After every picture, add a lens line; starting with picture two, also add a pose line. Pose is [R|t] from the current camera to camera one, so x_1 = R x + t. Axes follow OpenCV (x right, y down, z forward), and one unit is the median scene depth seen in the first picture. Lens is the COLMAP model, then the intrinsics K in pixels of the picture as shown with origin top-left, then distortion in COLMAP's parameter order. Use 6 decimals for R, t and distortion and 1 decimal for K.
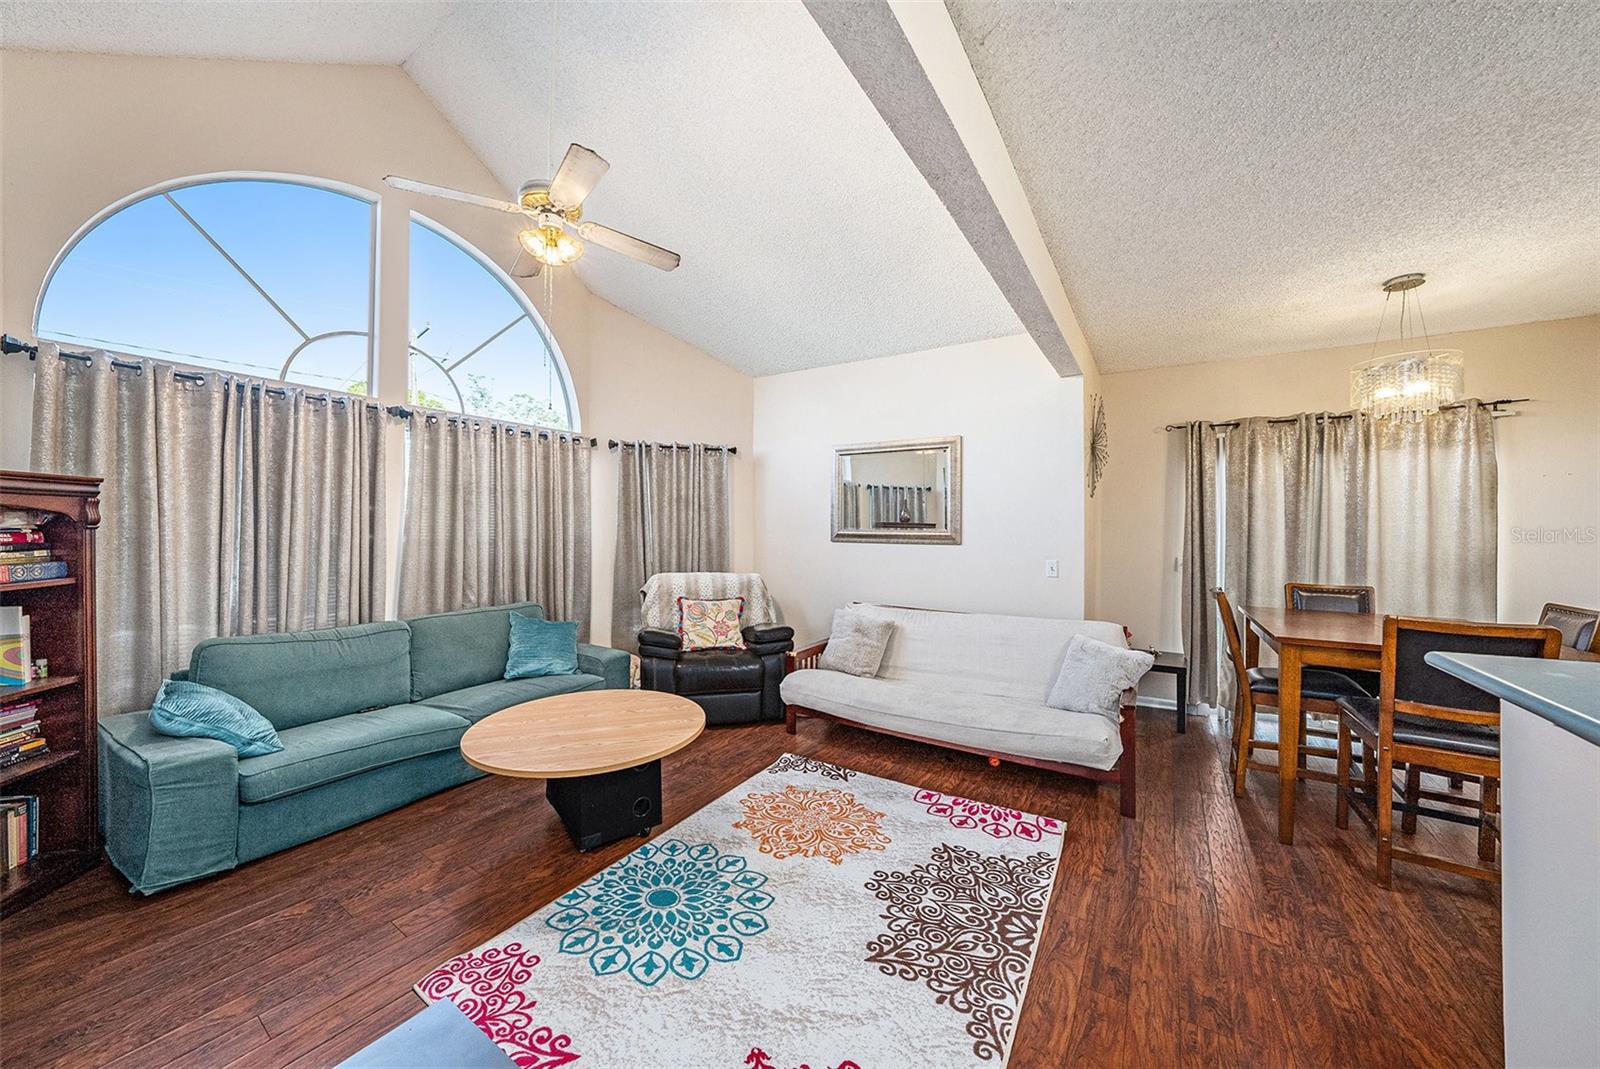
lens RADIAL K [[552.6, 0, 783.8], [0, 552.6, 522.5], [0, 0, 1]] dist [-0.021262, 0.000026]
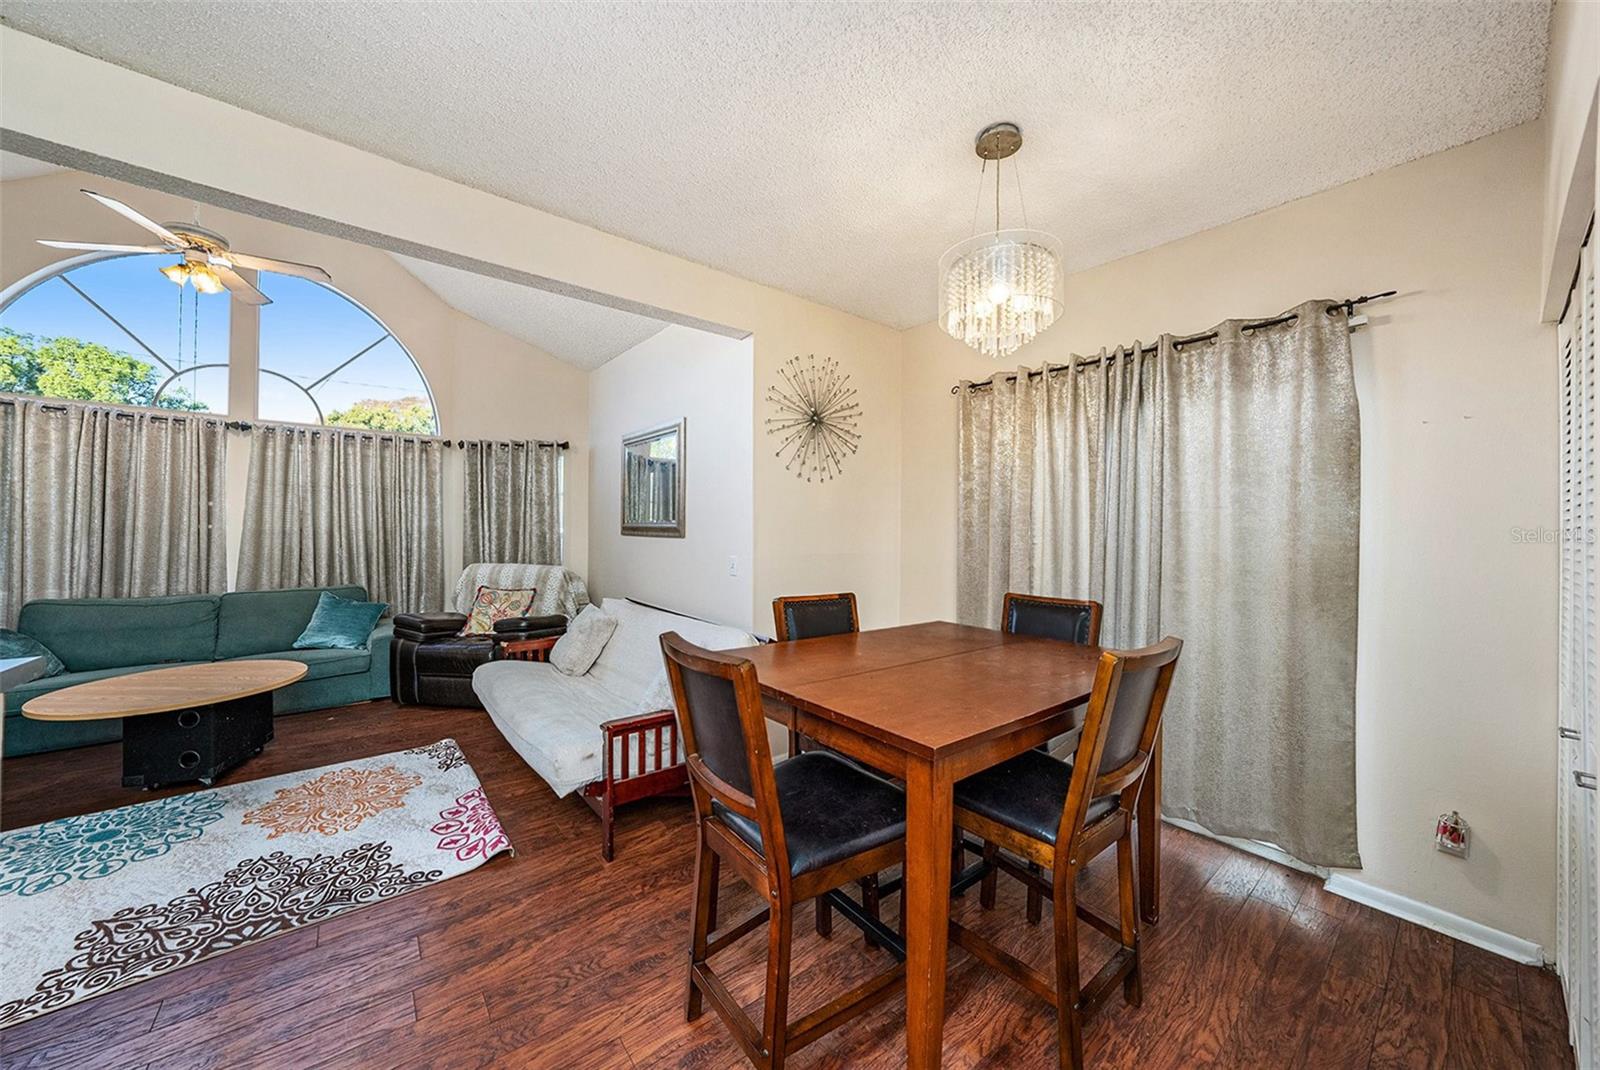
lens RADIAL K [[554.6, 0, 761.3], [0, 554.6, 525.4], [0, 0, 1]] dist [-0.034239, 0.008520]
pose [[0.951899, -0.000156, -0.306411, 0.960843], [0.001818, 0.999985, 0.005139, 0.021470], [0.306406, -0.005449, 0.951885, 0.237575]]
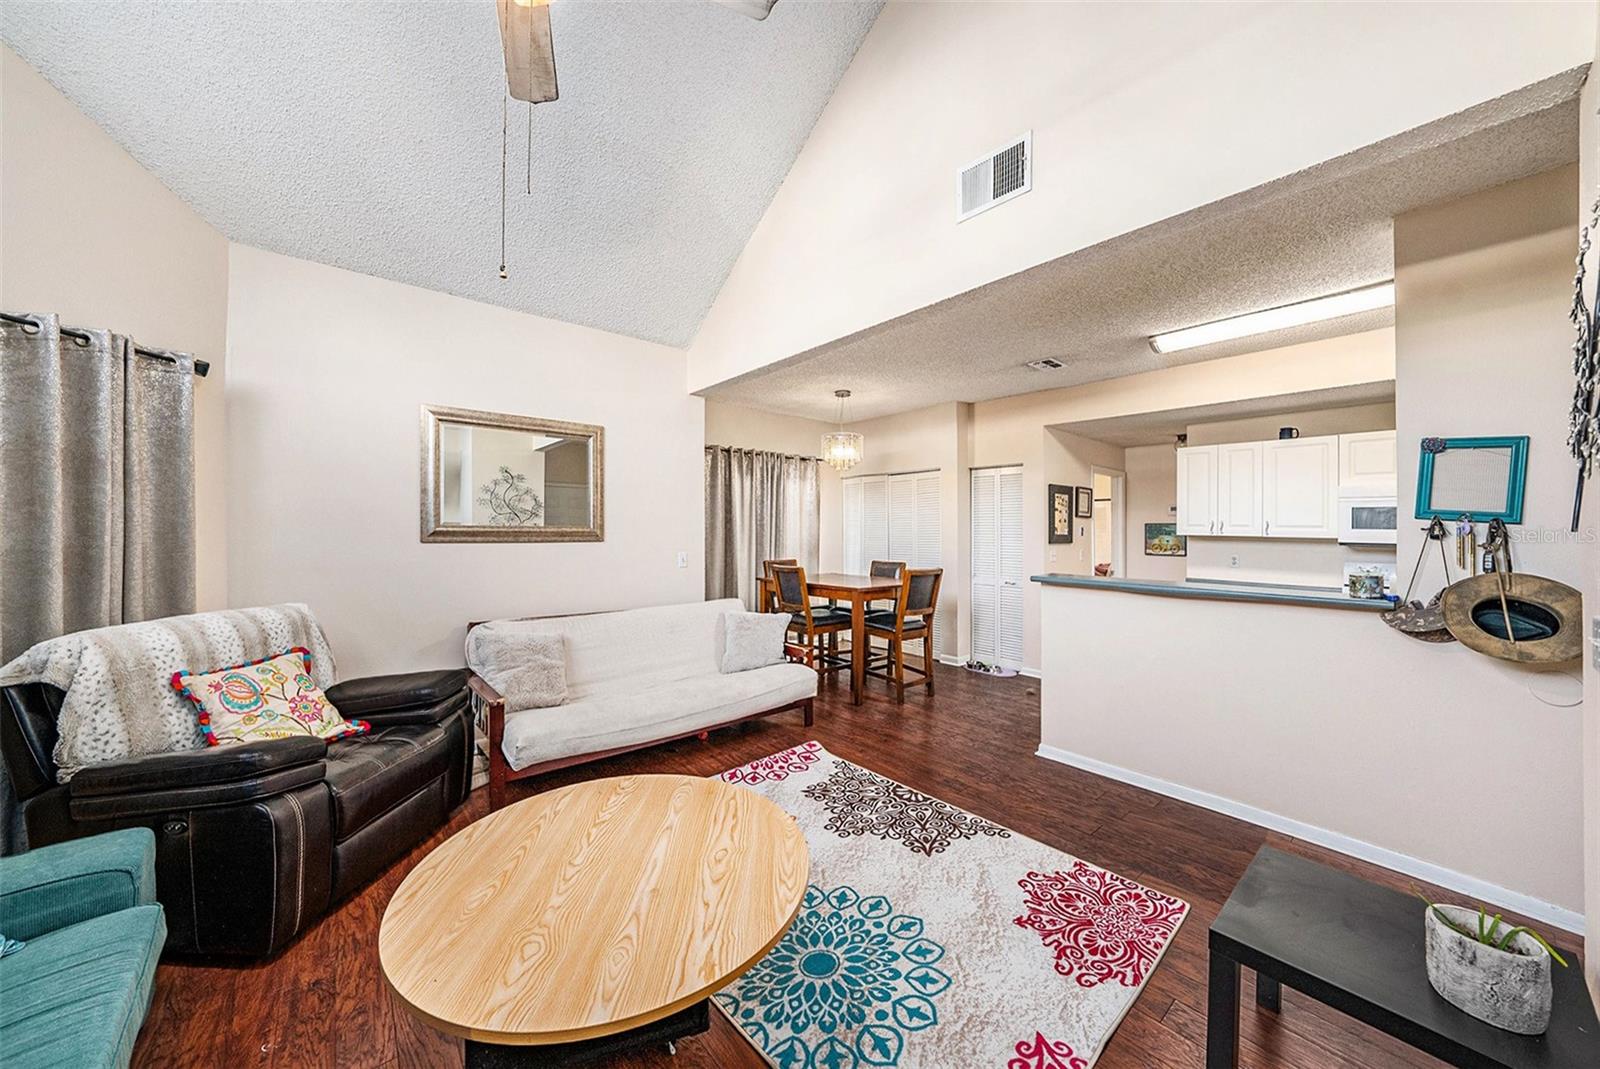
lens RADIAL K [[574.8, 0, 796.5], [0, 574.8, 523.9], [0, 0, 1]] dist [-0.013956, 0.000027]
pose [[0.276581, 0.002139, 0.960988, -0.726159], [-0.021188, 0.999768, 0.003872, -0.001476], [-0.960757, -0.021432, 0.276562, 0.536555]]
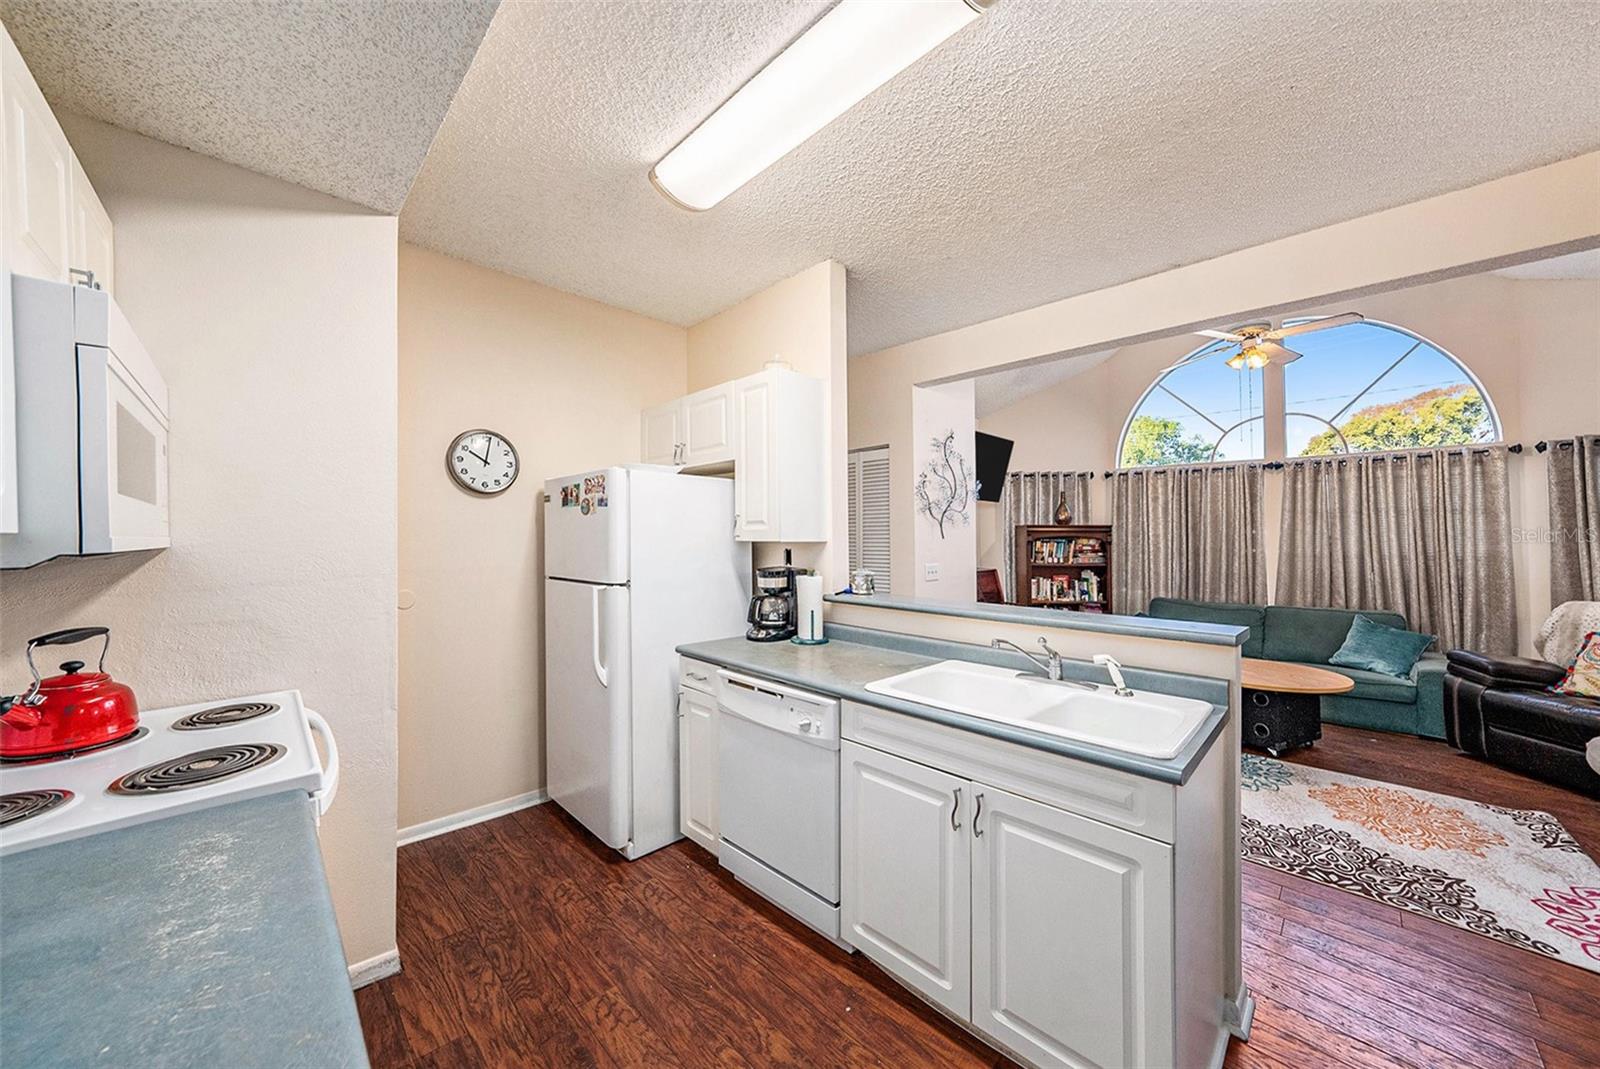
lens RADIAL K [[546.3, 0, 832.4], [0, 546.3, 525.5], [0, 0, 1]] dist [-0.033310, 0.006924]
pose [[-0.158187, -0.038917, -0.986642, 1.083285], [0.003043, 0.999199, -0.039901, 0.013853], [0.987404, -0.009314, -0.157942, 0.067730]]
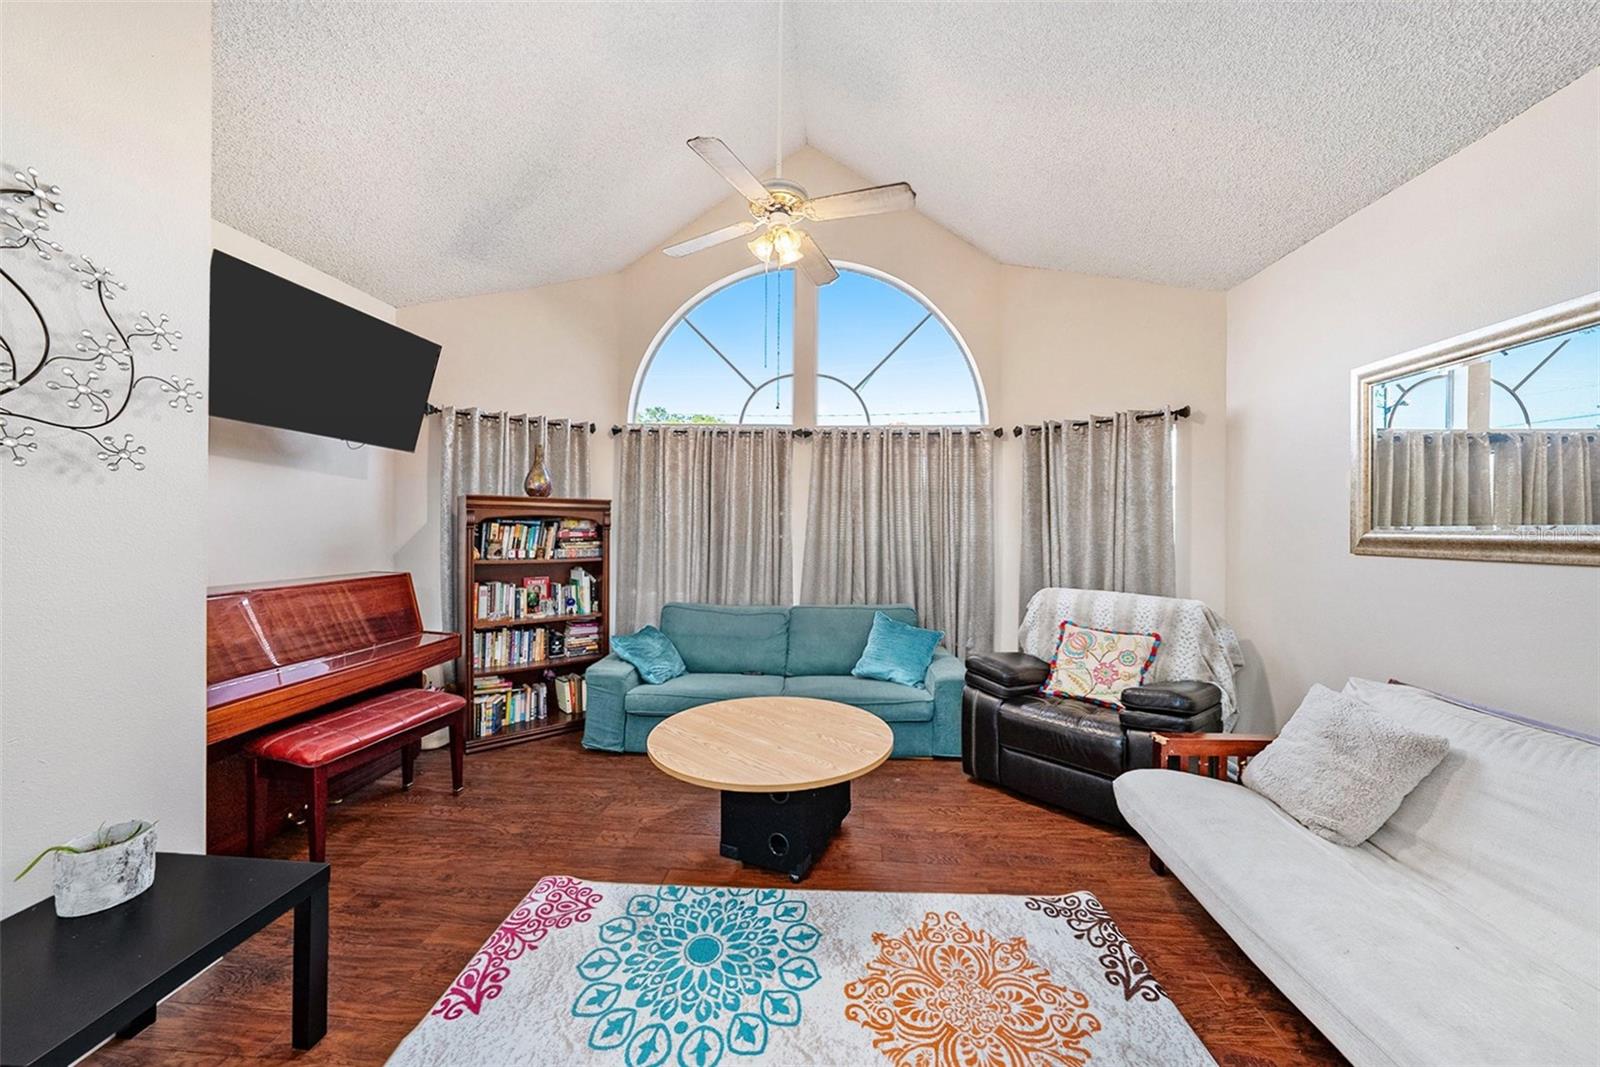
lens RADIAL K [[549.5, 0, 805.1], [0, 549.5, 534.6], [0, 0, 1]] dist [-0.016601, 0.000055]
pose [[0.511202, 0.002225, -0.859458, 0.402878], [0.006186, 0.999961, 0.006268, 0.015236], [0.859438, -0.008521, 0.511169, 0.468995]]
